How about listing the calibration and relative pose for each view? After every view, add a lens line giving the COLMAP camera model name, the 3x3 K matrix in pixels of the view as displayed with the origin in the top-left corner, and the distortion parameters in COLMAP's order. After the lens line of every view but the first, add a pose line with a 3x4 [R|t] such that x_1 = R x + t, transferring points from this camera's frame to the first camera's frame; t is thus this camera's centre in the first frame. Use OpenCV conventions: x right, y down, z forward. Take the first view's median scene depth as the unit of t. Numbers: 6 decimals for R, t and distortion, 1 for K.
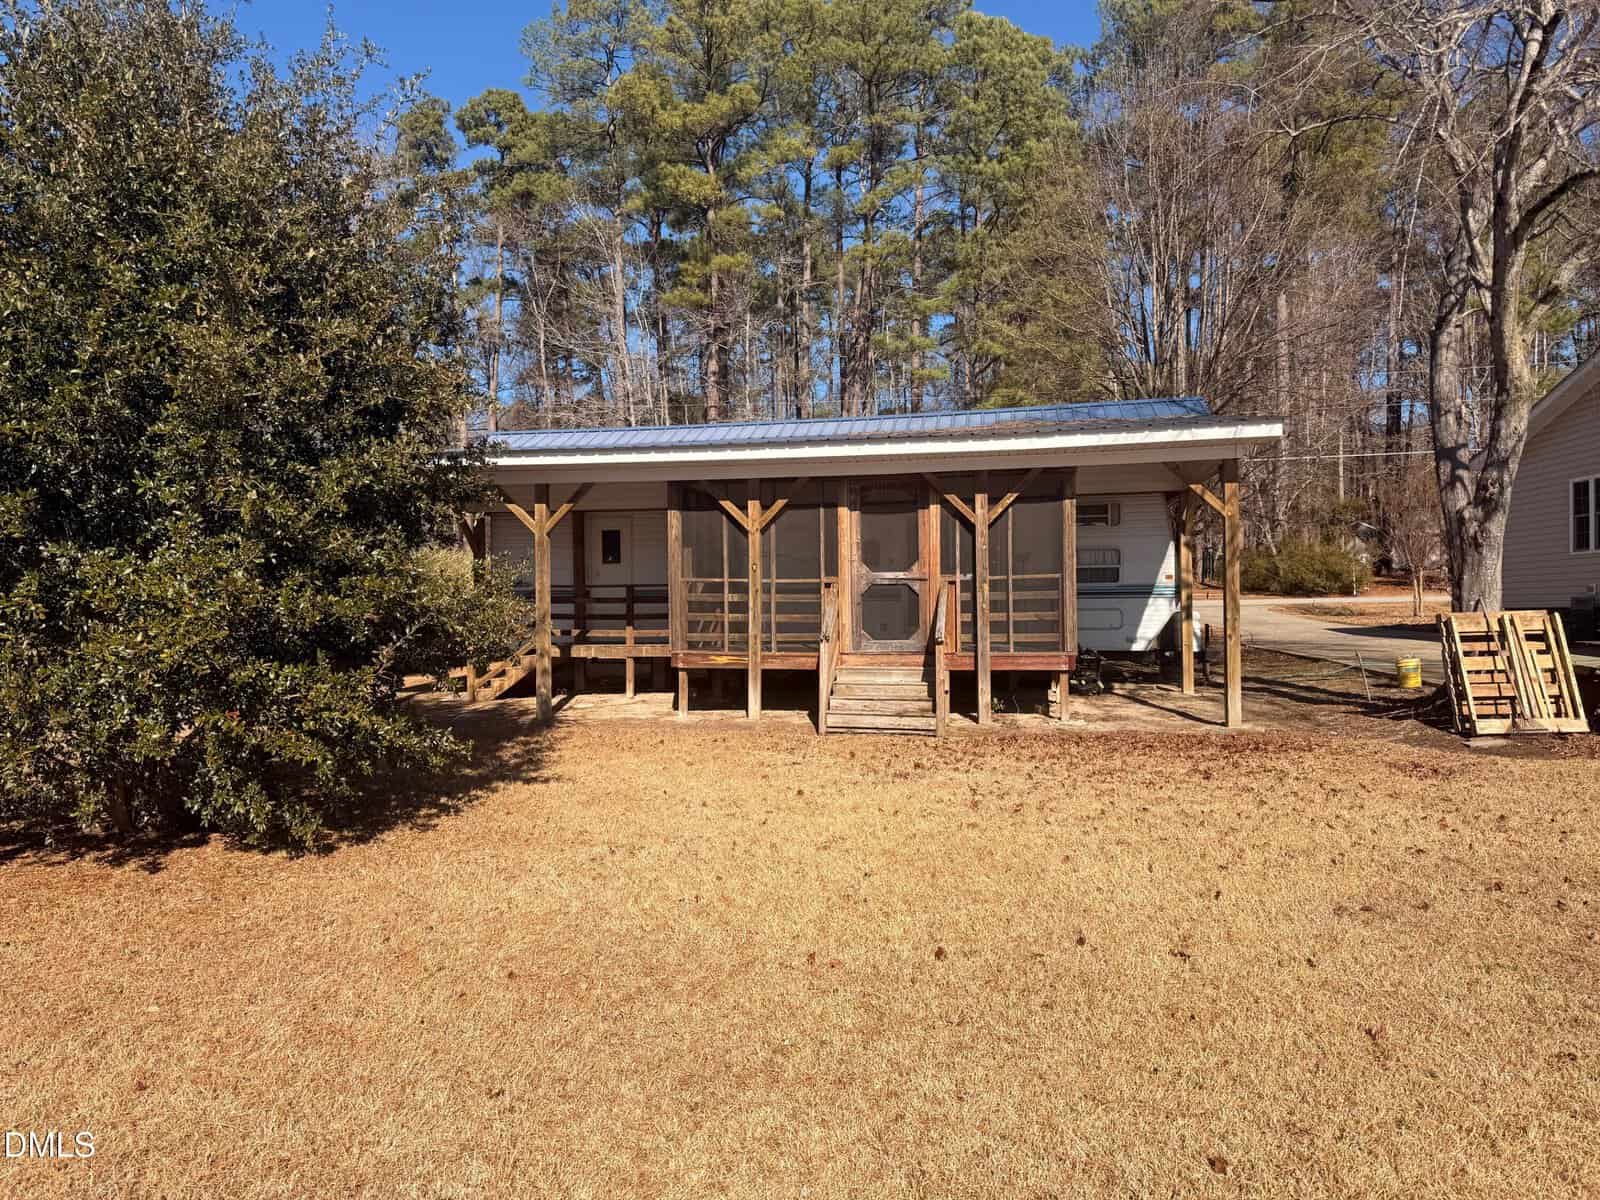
lens RADIAL K [[1116.1, 0, 805.2], [0, 1116.1, 617.2], [0, 0, 1]] dist [0.081551, -0.130474]
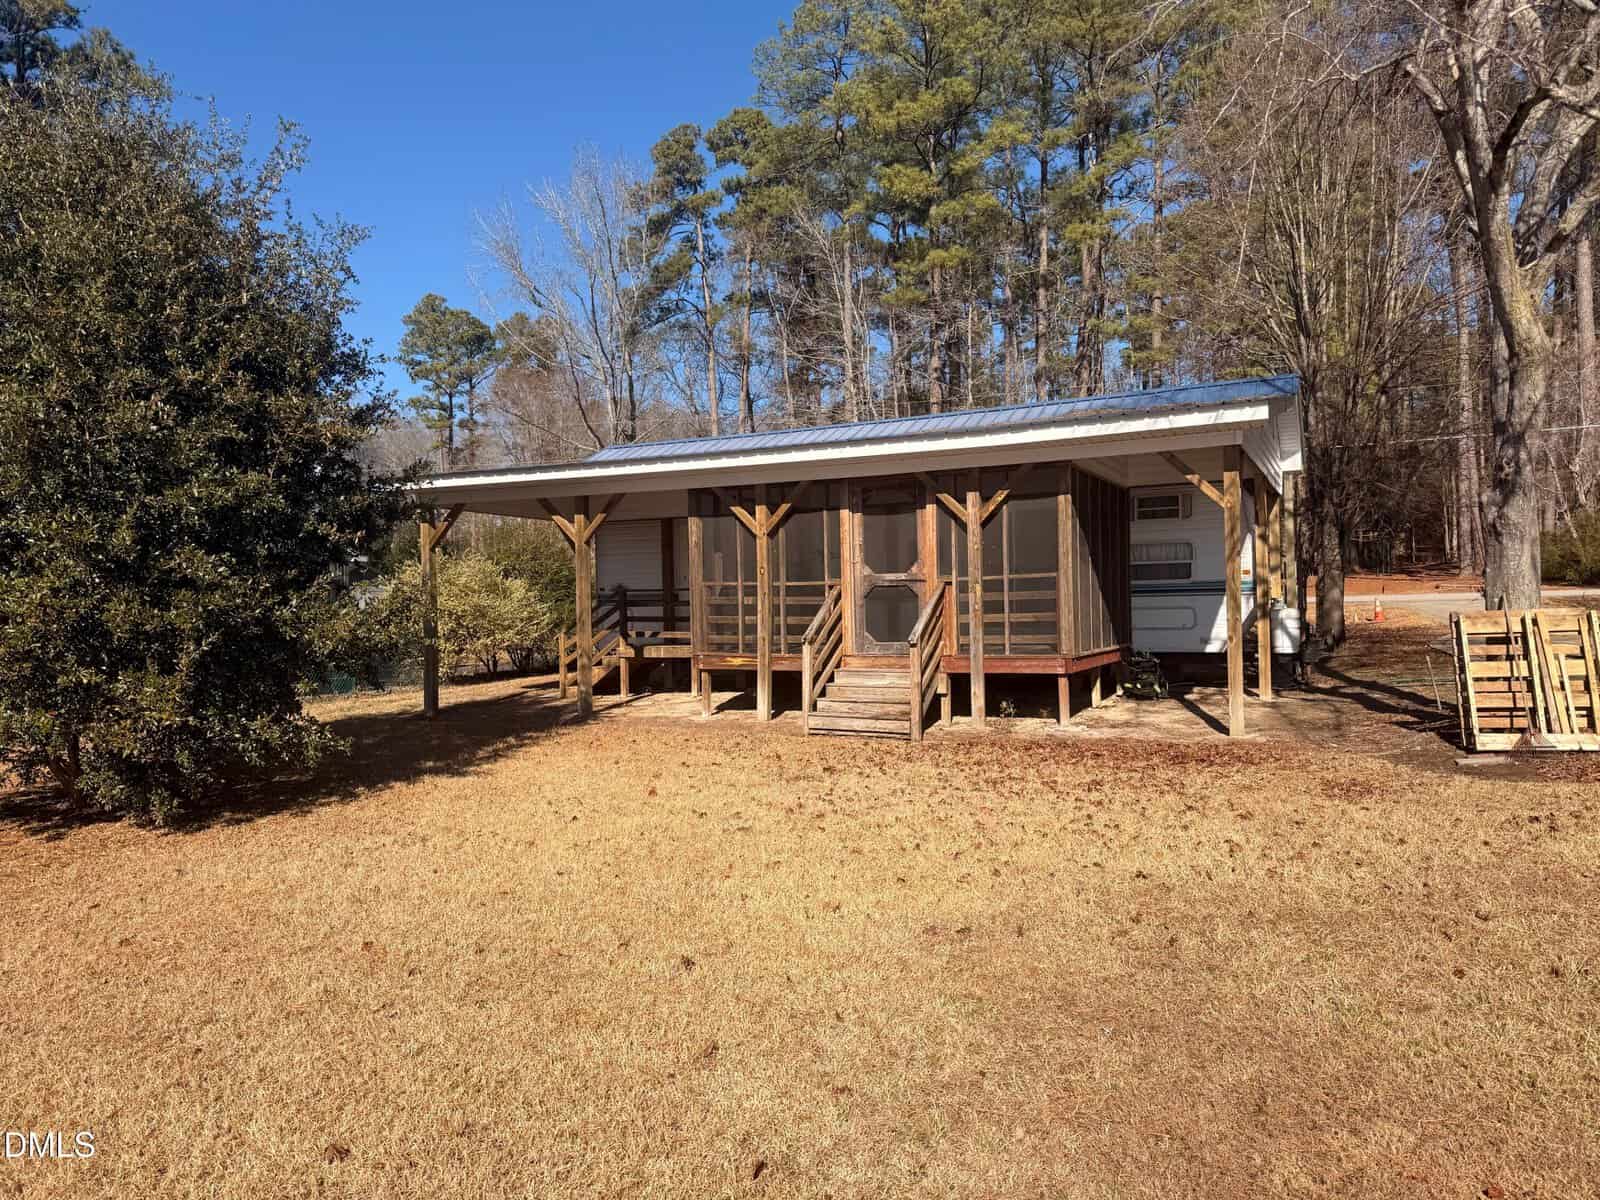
lens RADIAL K [[1121.4, 0, 800.0], [0, 1121.4, 600.0], [0, 0, 1]] dist [0.091501, -0.108139]
pose [[0.971369, -0.010608, -0.237337, 0.233585], [0.007658, 0.999882, -0.013349, -0.003910], [0.237451, 0.011149, 0.971336, 0.013490]]
